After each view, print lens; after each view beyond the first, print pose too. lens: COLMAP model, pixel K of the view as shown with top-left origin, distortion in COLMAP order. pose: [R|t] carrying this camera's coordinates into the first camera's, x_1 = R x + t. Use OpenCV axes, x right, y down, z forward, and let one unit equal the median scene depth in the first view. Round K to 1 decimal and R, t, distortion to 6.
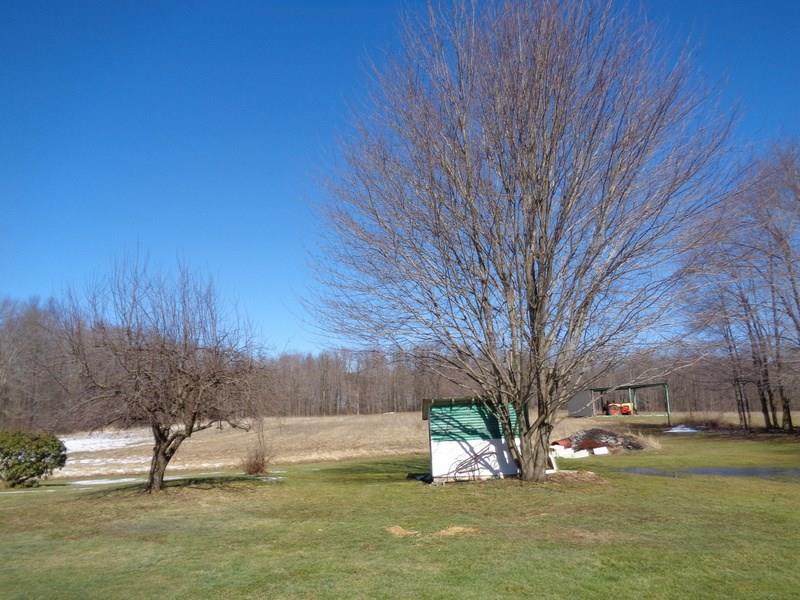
lens RADIAL K [[590.7, 0, 399.2], [0, 590.7, 299.2], [0, 0, 1]] dist [0.000727, -0.001460]
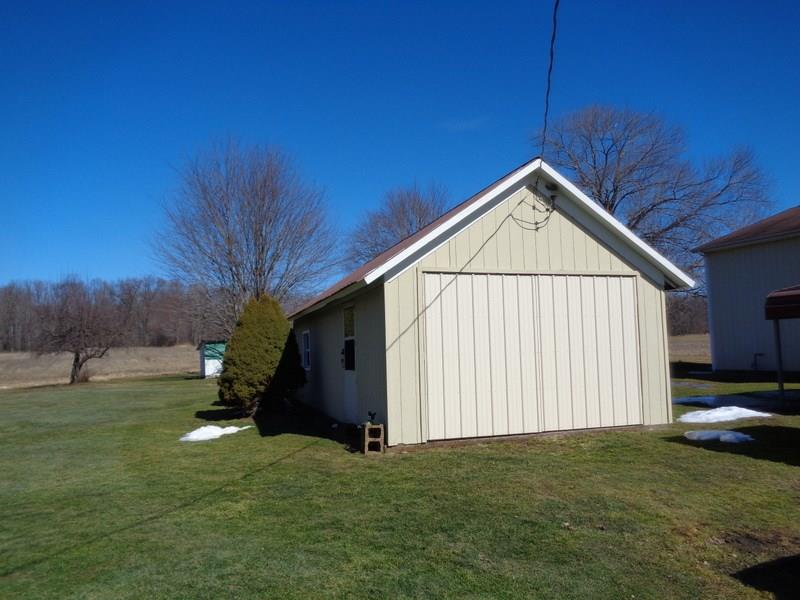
lens RADIAL K [[590.7, 0, 396.1], [0, 590.7, 296.4], [0, 0, 1]] dist [0.000727, -0.001460]
pose [[0.886733, 0.028544, 0.461399, -0.322095], [-0.077094, 0.993246, 0.086716, -0.223719], [-0.455807, -0.112465, 0.882945, -1.166879]]
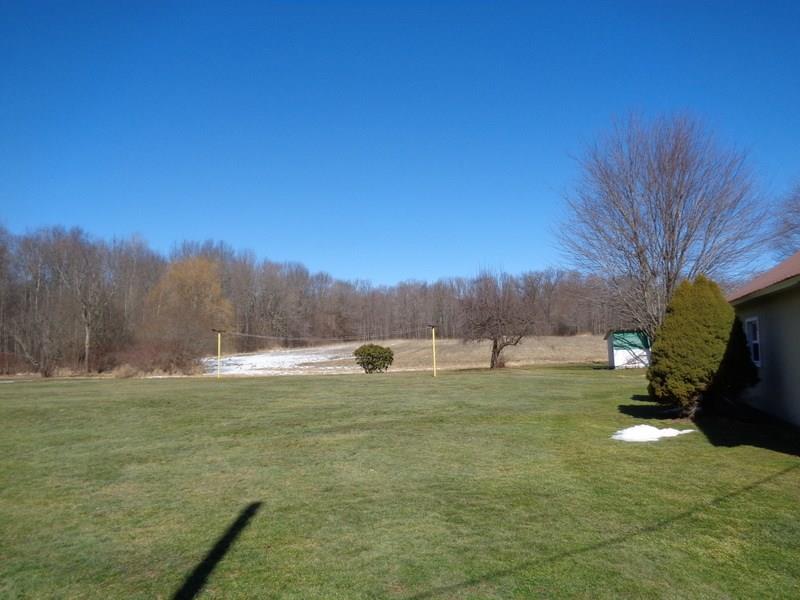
lens RADIAL K [[590.7, 0, 401.2], [0, 590.7, 303.3], [0, 0, 1]] dist [0.000727, -0.001460]
pose [[0.986919, -0.005278, -0.161131, -0.339798], [0.026873, 0.990867, 0.132137, -0.208837], [0.158962, -0.134739, 0.978047, -1.095384]]
